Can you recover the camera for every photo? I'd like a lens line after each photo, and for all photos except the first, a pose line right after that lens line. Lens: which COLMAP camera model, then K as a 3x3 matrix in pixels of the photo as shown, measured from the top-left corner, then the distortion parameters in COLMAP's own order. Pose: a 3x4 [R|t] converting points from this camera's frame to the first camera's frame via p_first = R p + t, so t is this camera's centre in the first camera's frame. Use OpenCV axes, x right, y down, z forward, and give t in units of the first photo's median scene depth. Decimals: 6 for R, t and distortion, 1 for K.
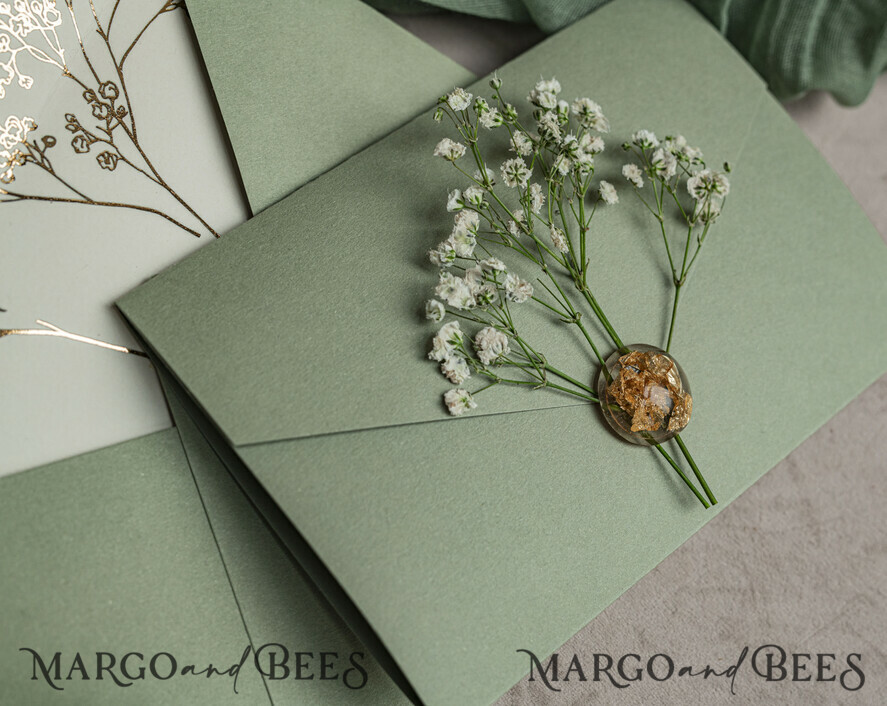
lens RADIAL K [[1548.1, 0, 525.8], [0, 1548.1, 343.2], [0, 0, 1]] dist [-0.030805, 0.000000]
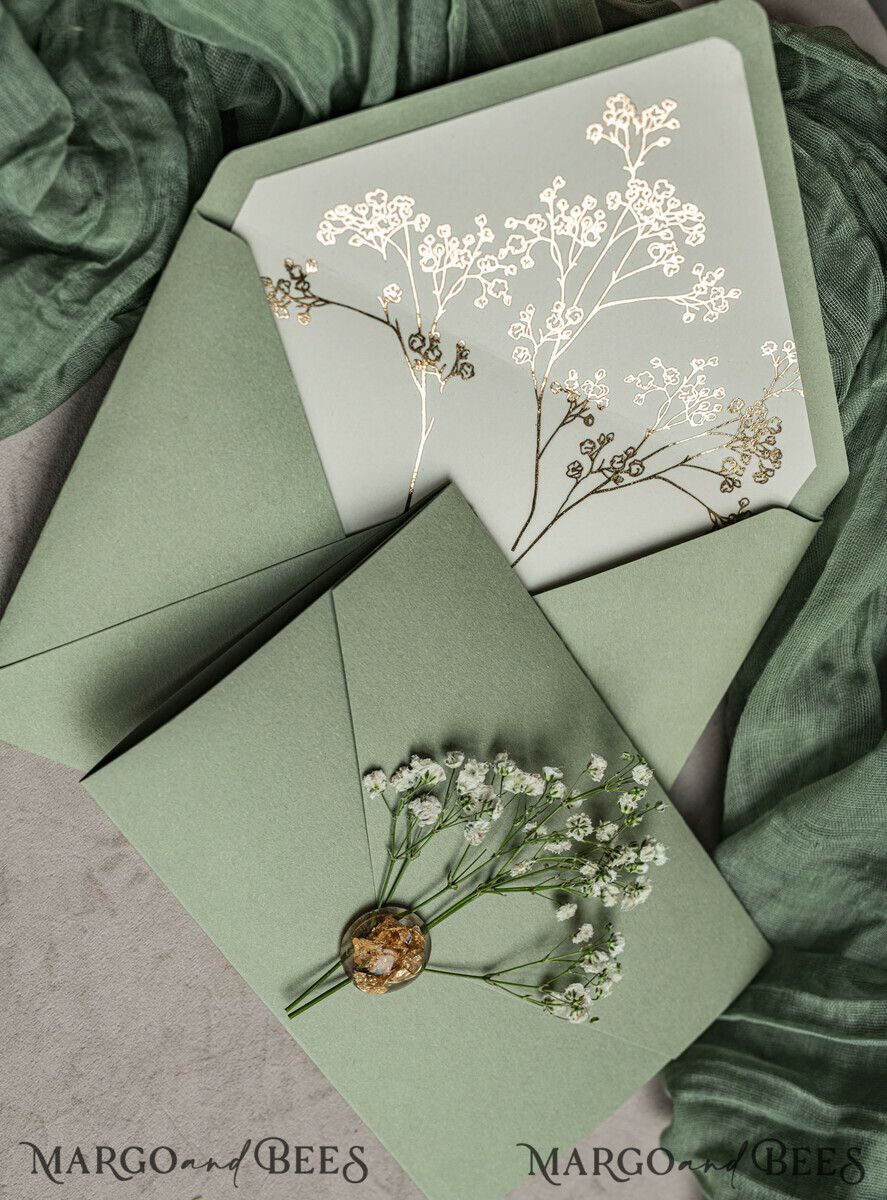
lens RADIAL K [[1928.0, 0, 453.0], [0, 1928.0, 703.5], [0, 0, 1]] dist [-0.032559, 0.000000]
pose [[0.035537, 0.995590, -0.086825, 0.022657], [-0.999209, 0.033846, -0.020876, 0.007950], [-0.017845, 0.087498, 0.996005, -0.399160]]
